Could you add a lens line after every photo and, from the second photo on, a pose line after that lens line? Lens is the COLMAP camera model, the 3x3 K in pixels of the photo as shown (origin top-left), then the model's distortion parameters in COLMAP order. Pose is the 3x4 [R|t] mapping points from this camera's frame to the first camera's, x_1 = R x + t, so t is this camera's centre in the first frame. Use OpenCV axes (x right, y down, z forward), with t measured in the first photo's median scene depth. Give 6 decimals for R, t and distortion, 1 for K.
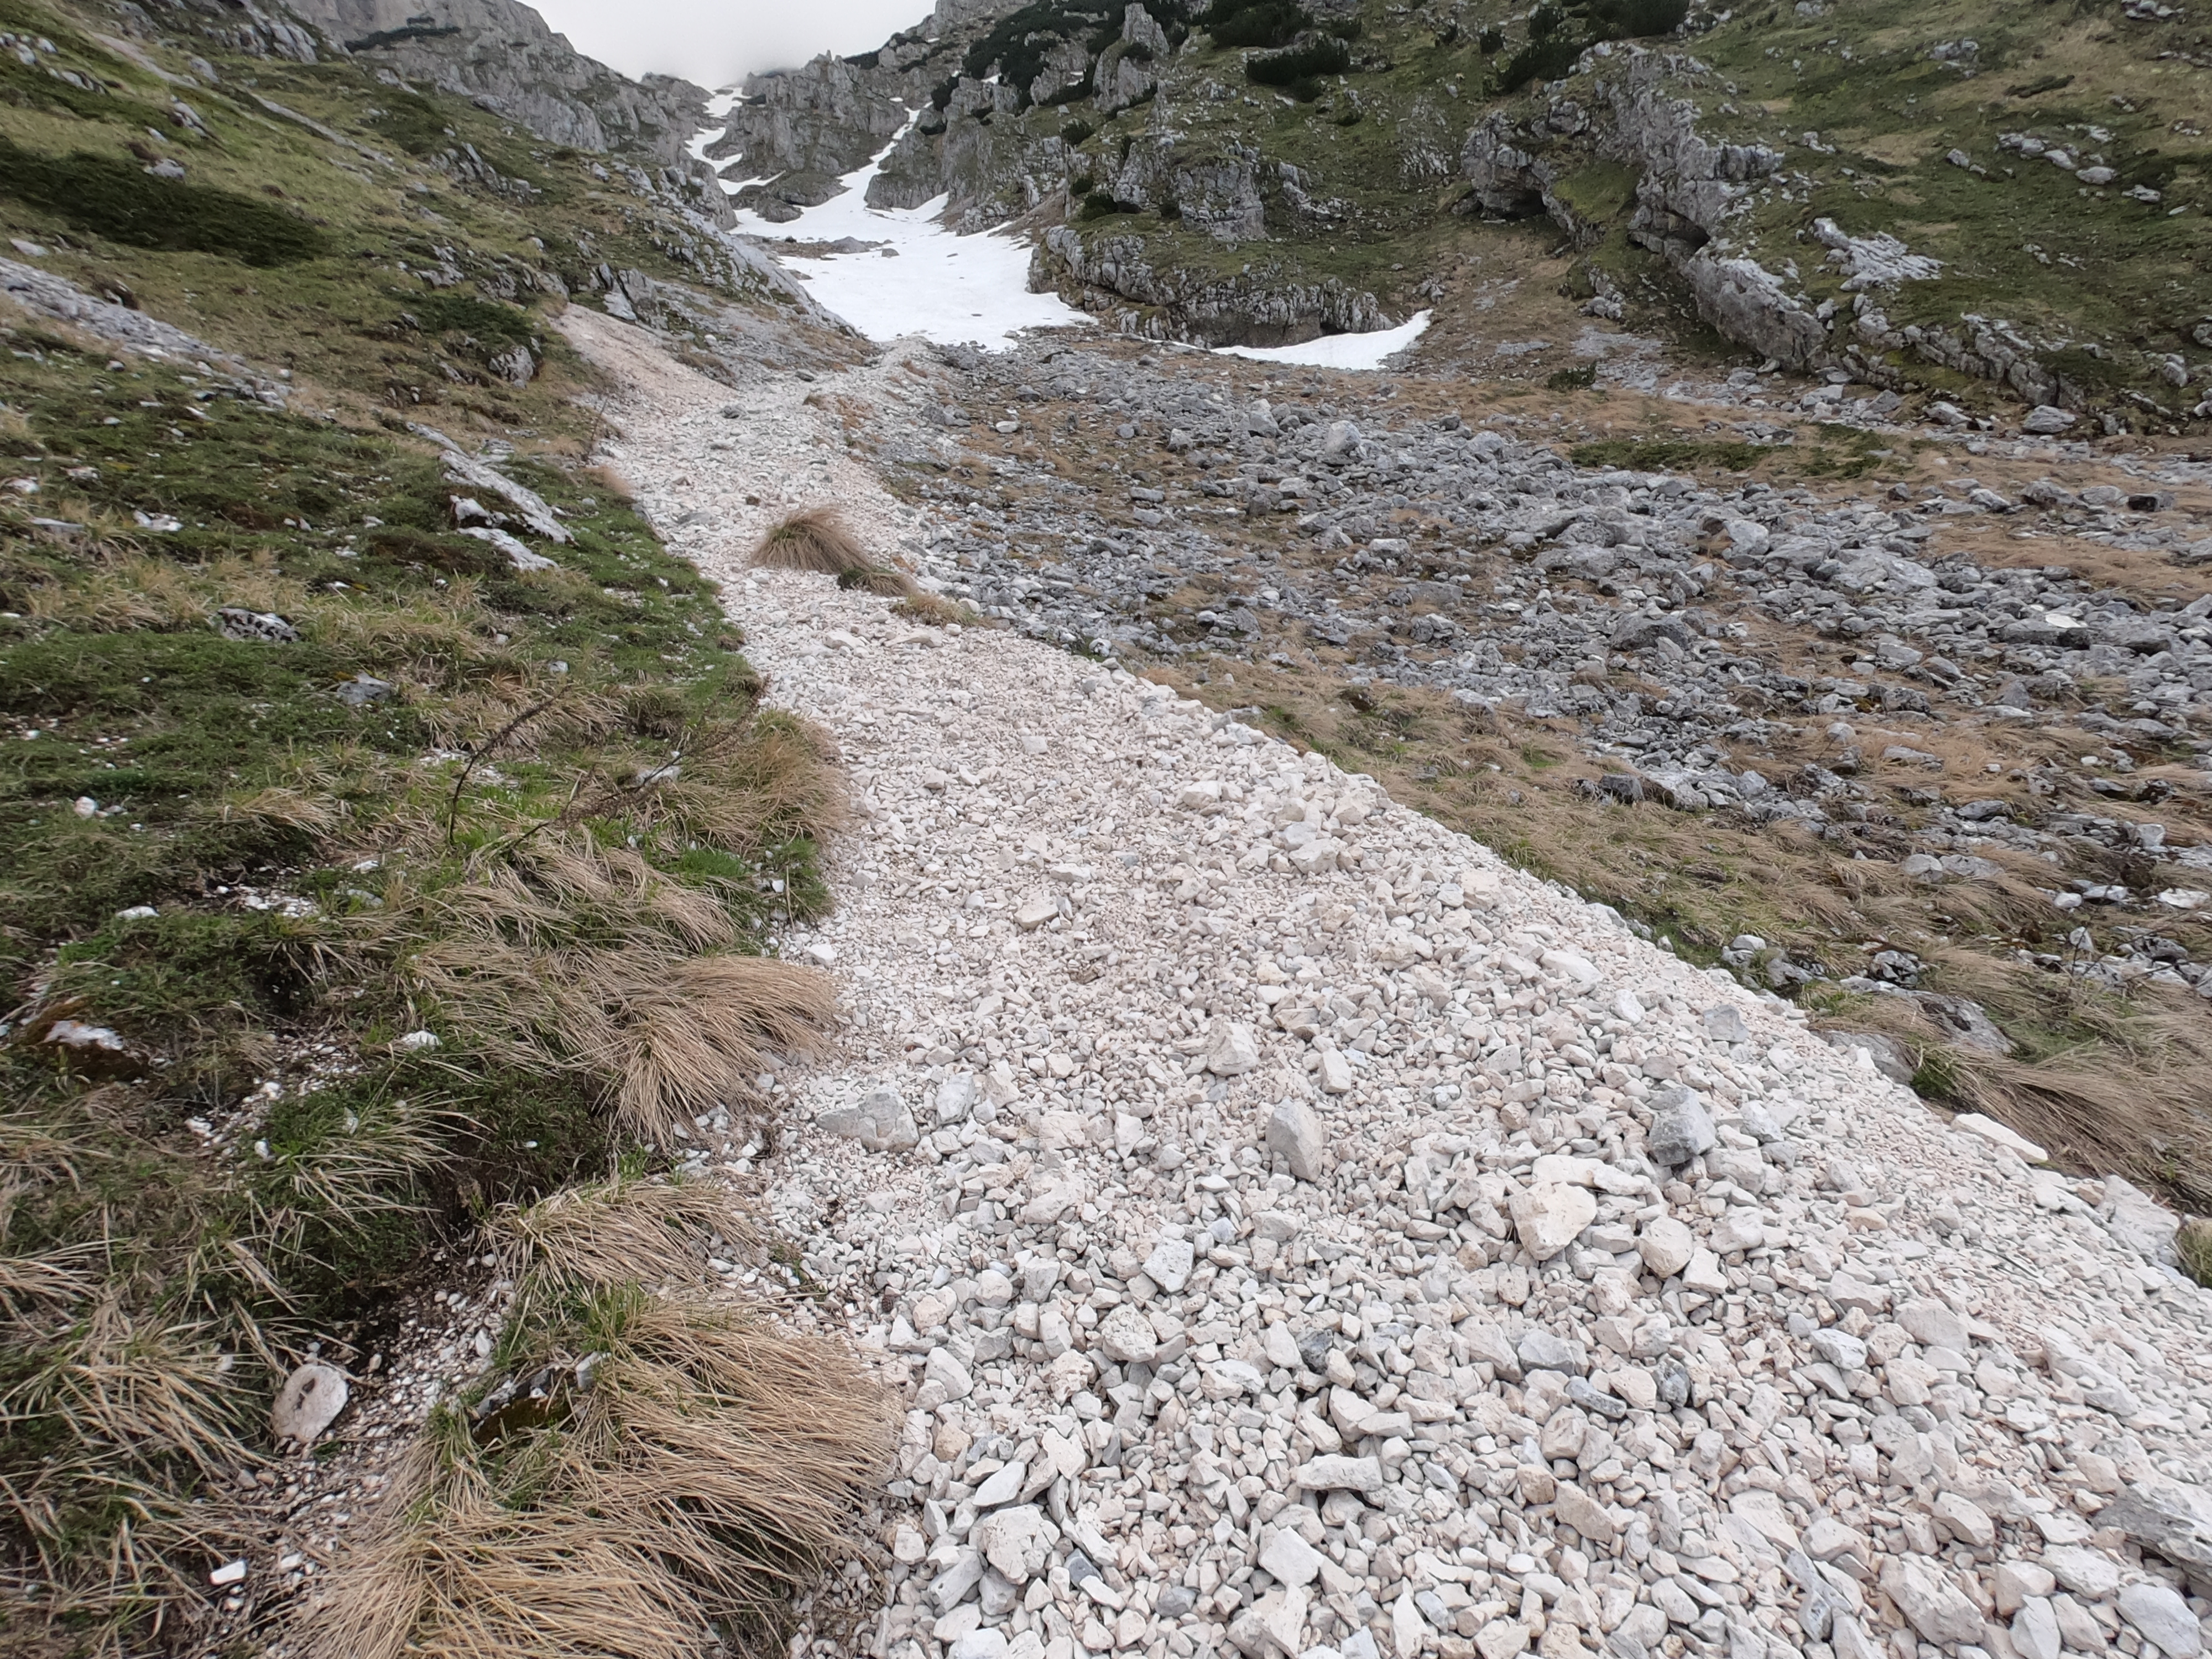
lens RADIAL K [[1105.4, 0, 1094.0], [0, 1105.4, 840.9], [0, 0, 1]] dist [-0.002838, 0.002061]
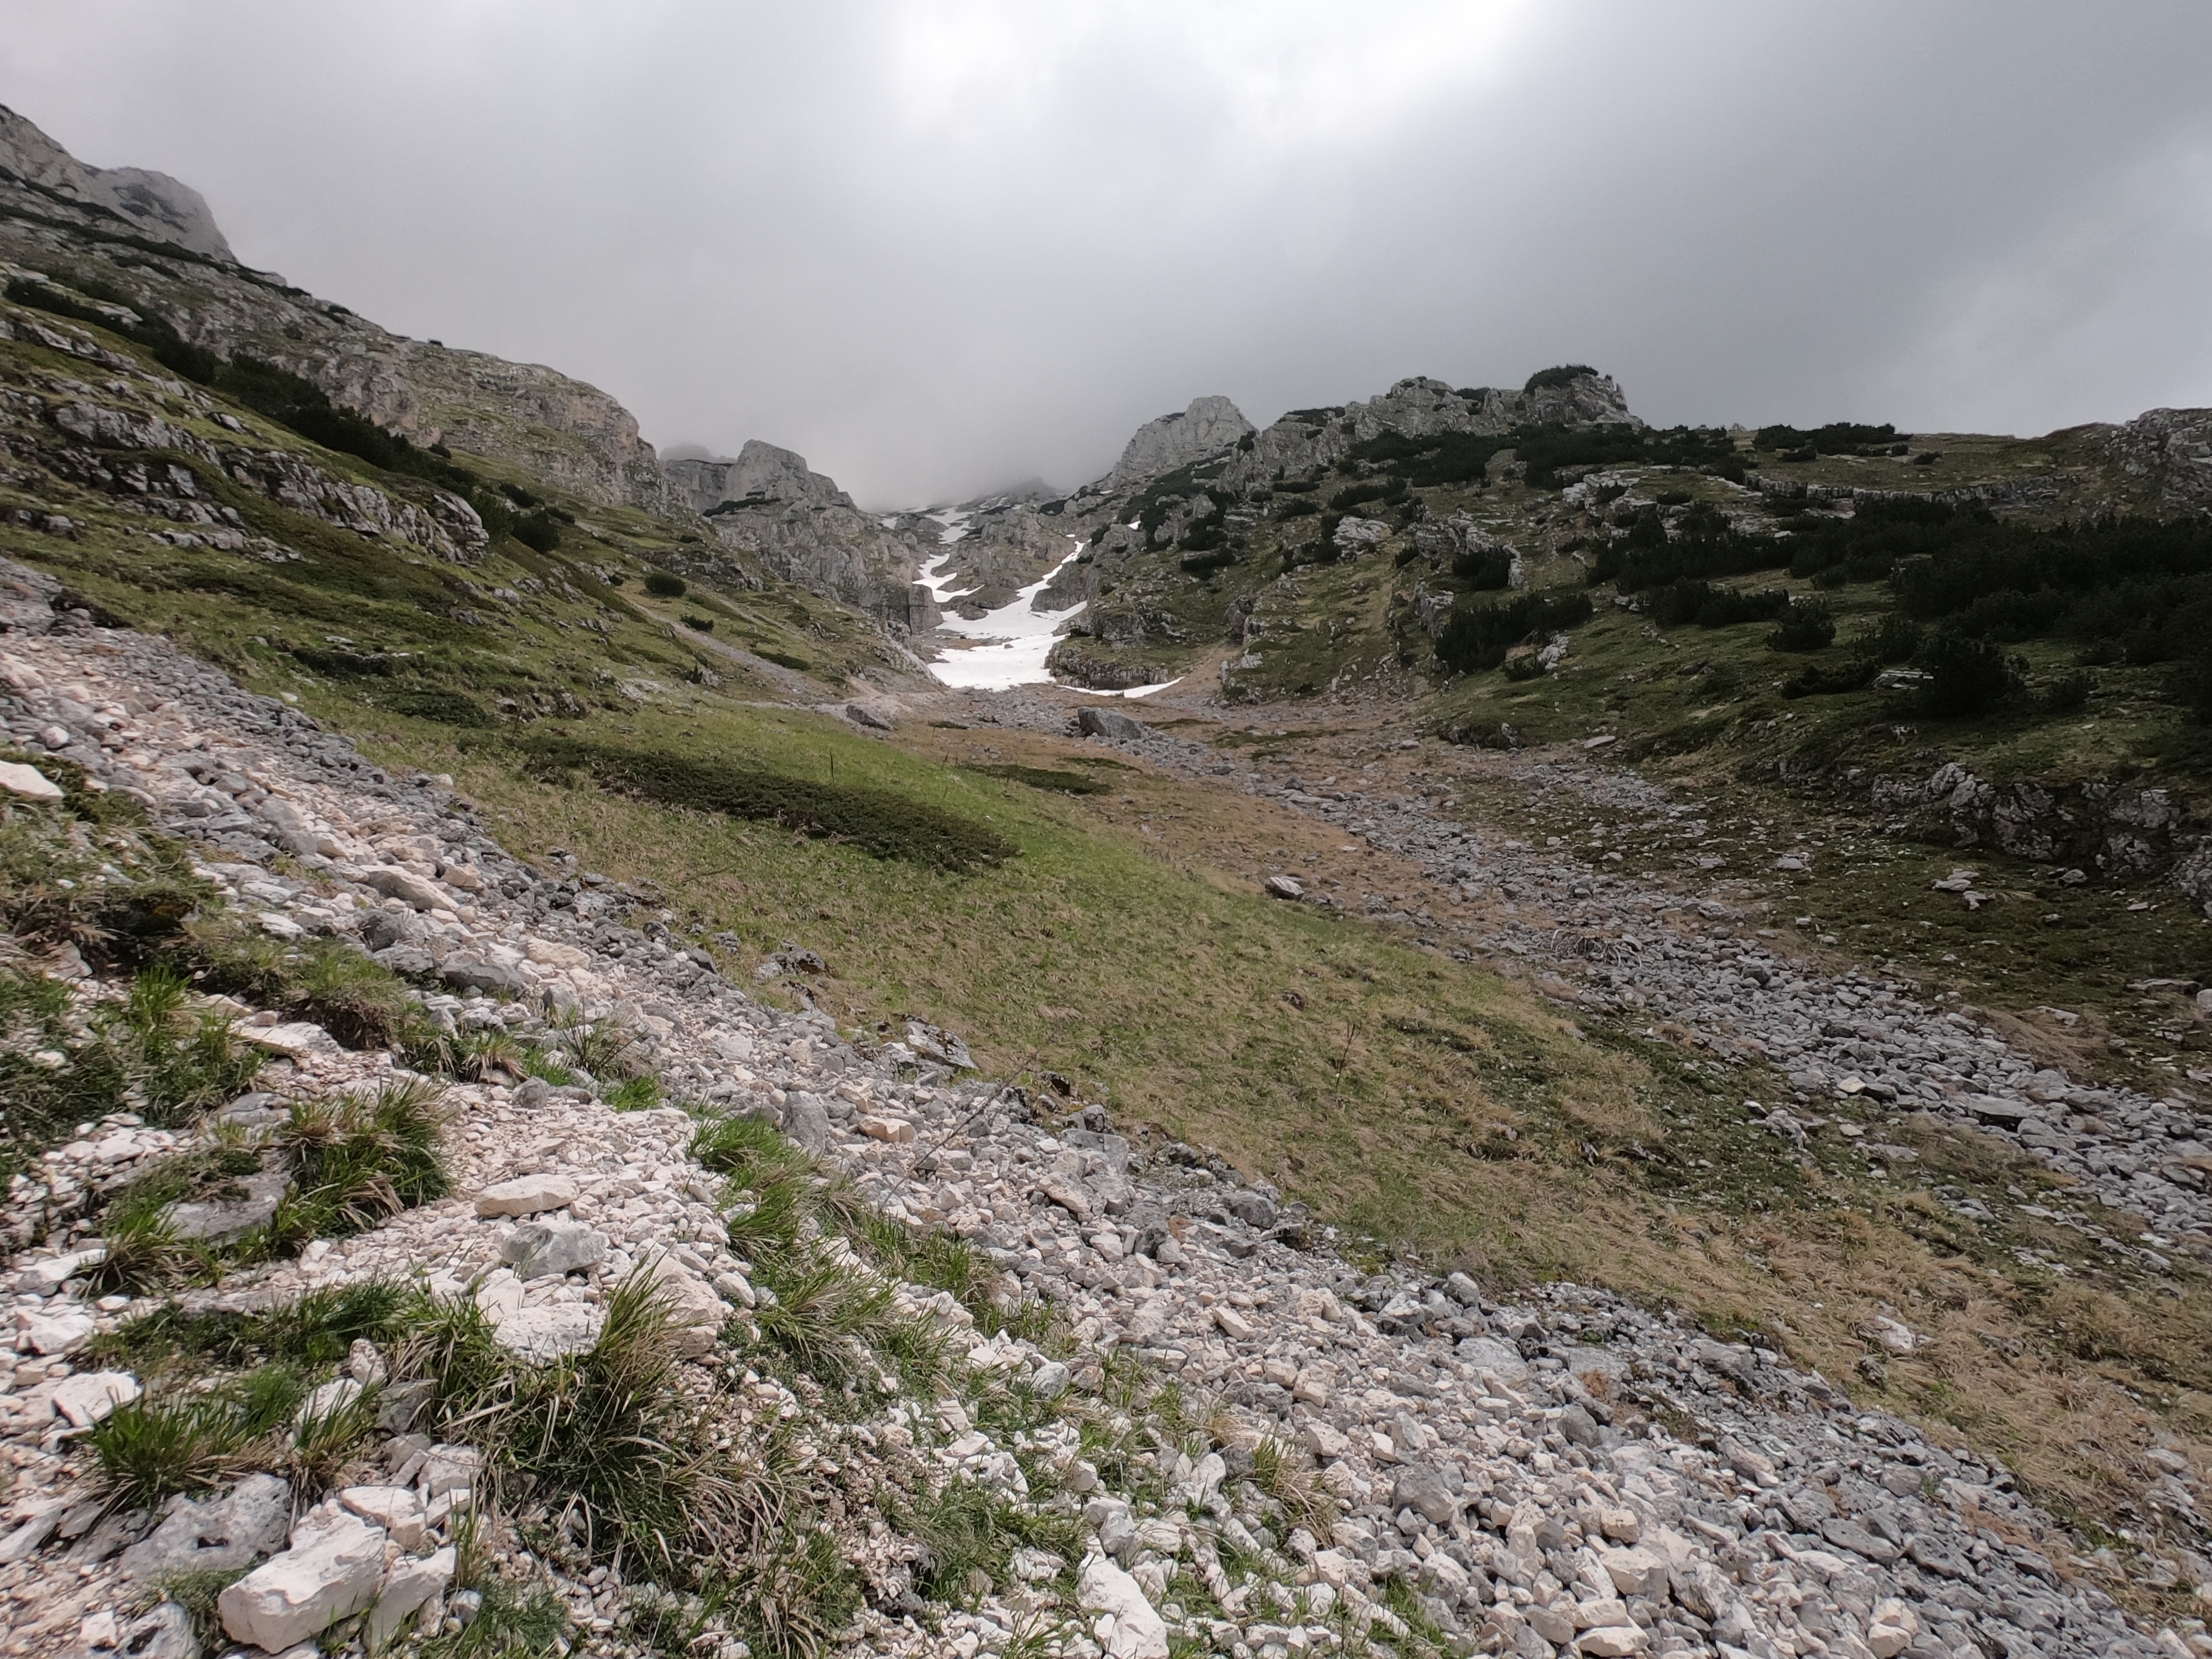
lens RADIAL K [[1105.4, 0, 1101.6], [0, 1105.4, 844.0], [0, 0, 1]] dist [-0.002838, 0.002061]
pose [[0.987859, 0.023522, -0.153562, 0.098751], [-0.067210, 0.955887, -0.285942, 0.110676], [0.140062, 0.292792, 0.945862, -0.232358]]
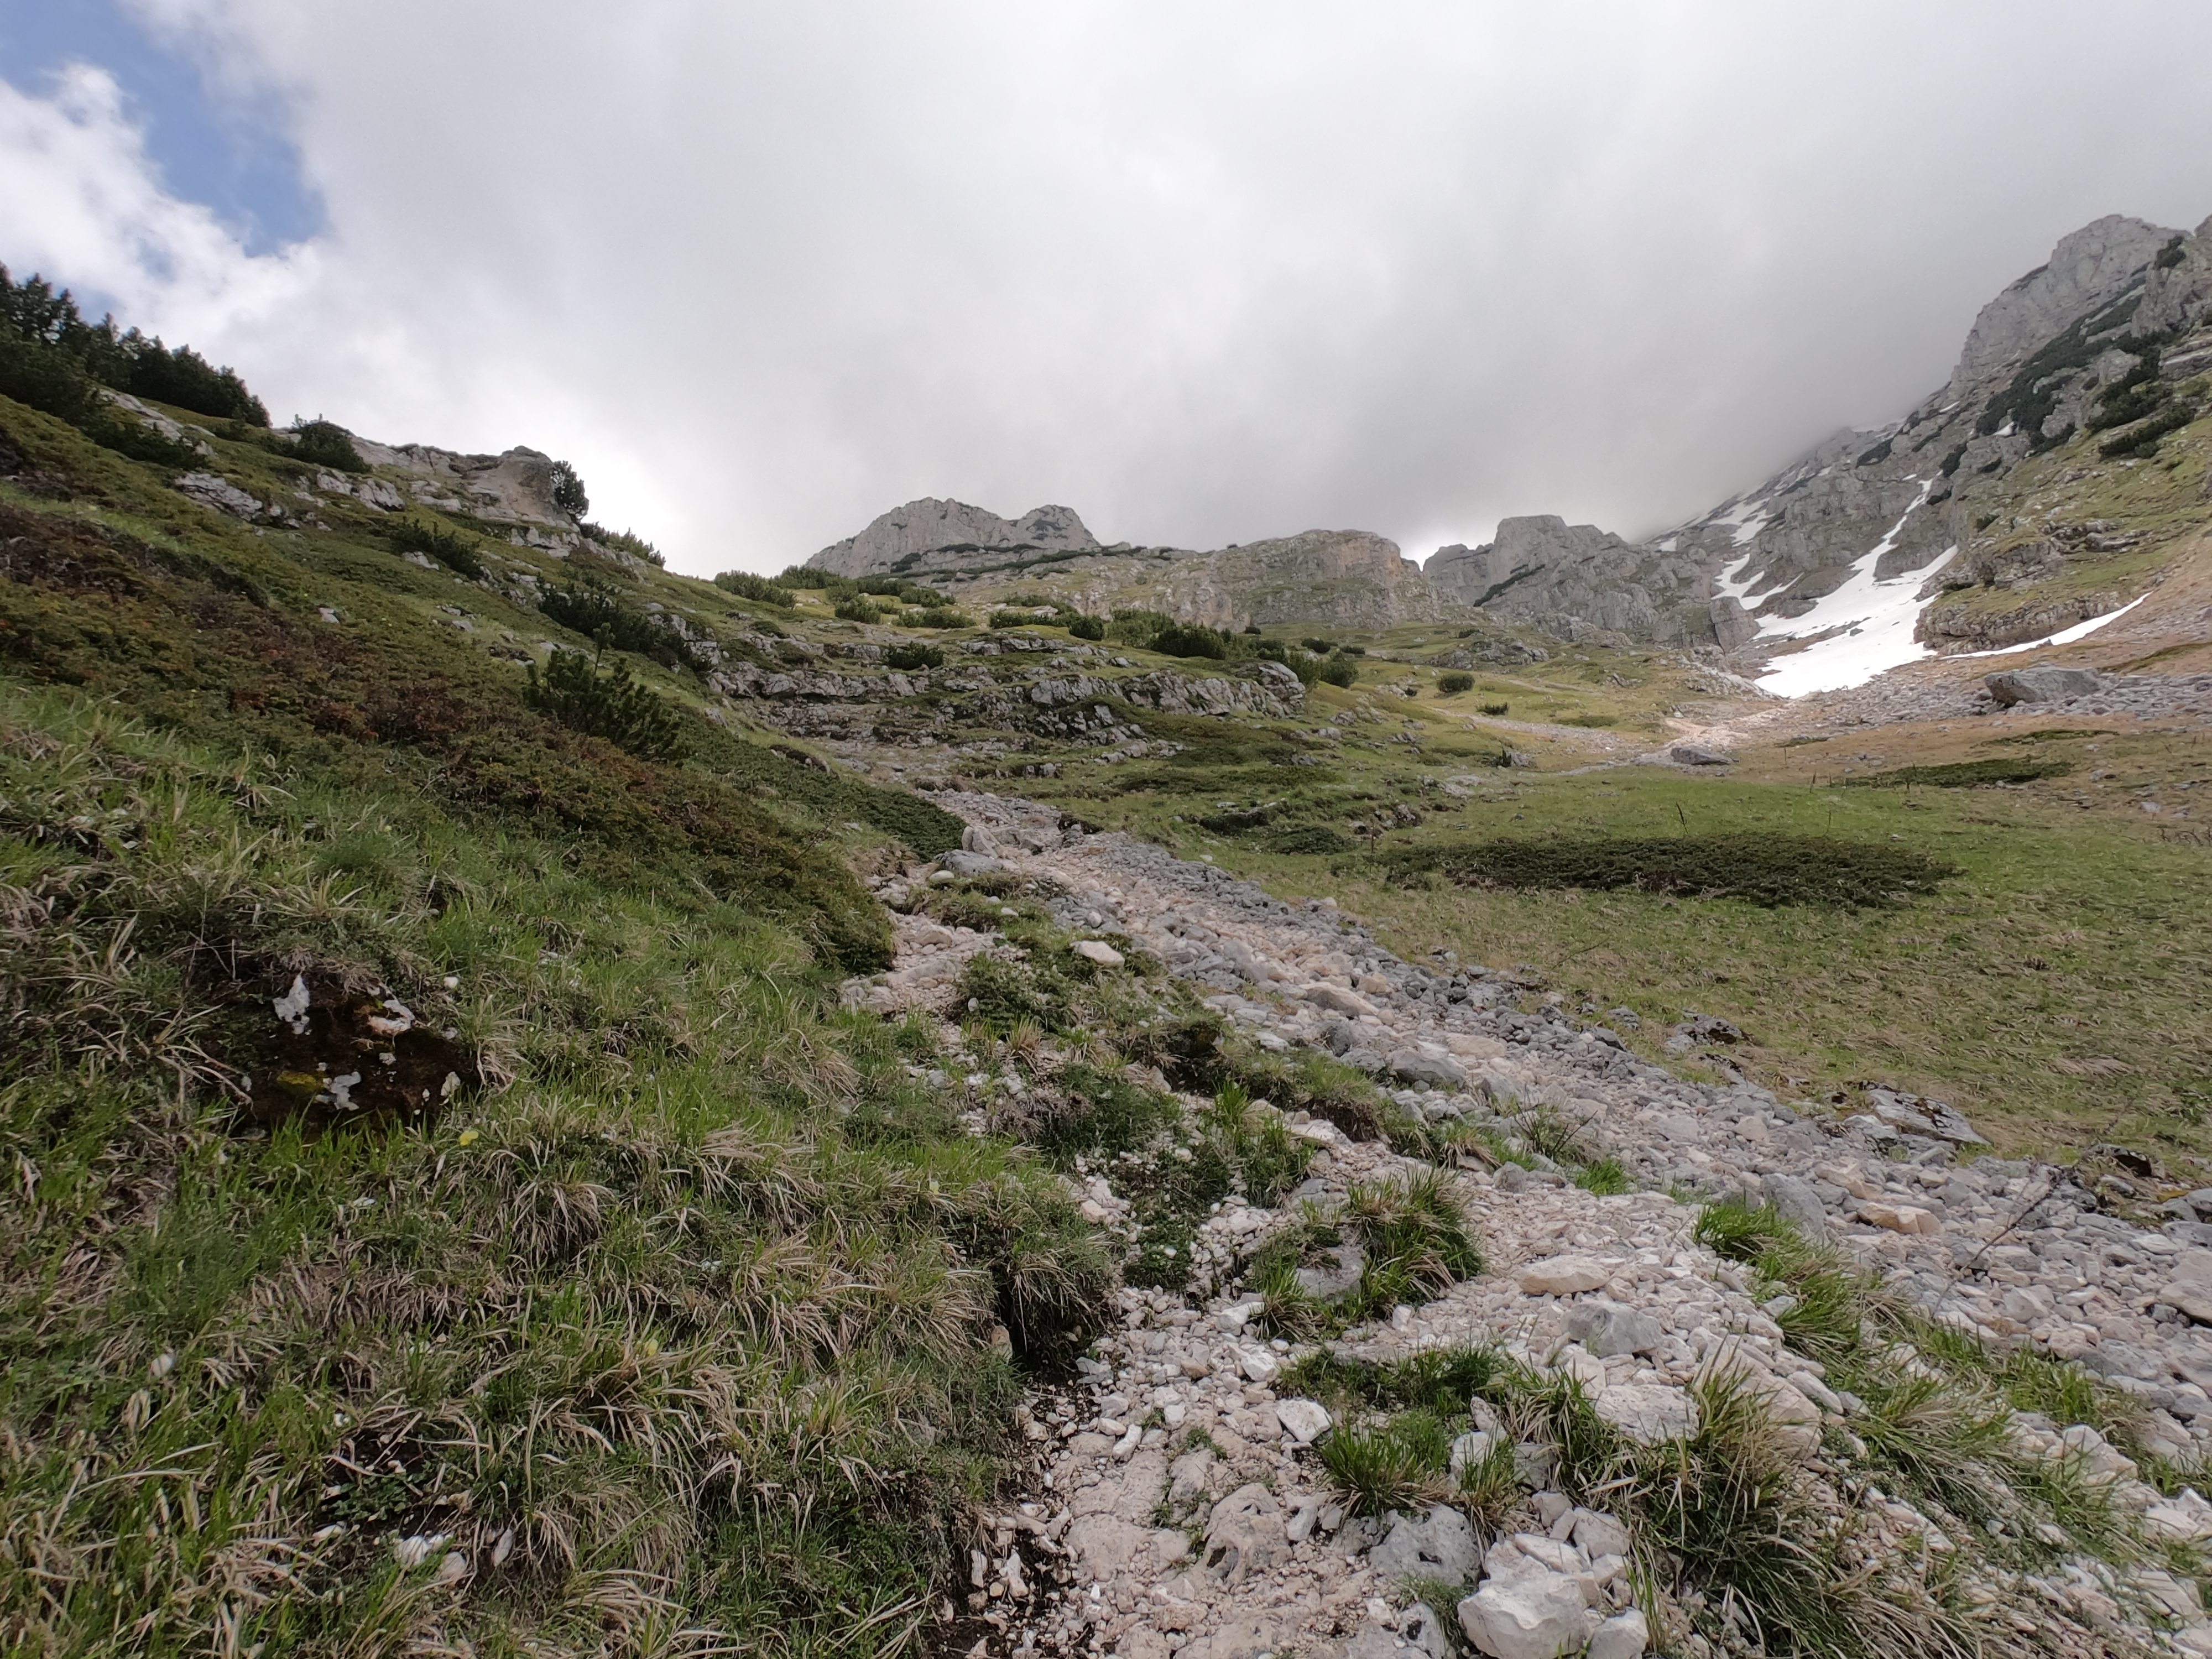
lens RADIAL K [[1105.4, 0, 1106.5], [0, 1105.4, 839.5], [0, 0, 1]] dist [-0.002838, 0.002061]
pose [[0.634873, -0.180374, -0.751267, 0.097484], [-0.088184, 0.949095, -0.302393, 0.110958], [0.767568, 0.258231, 0.586649, -0.234012]]
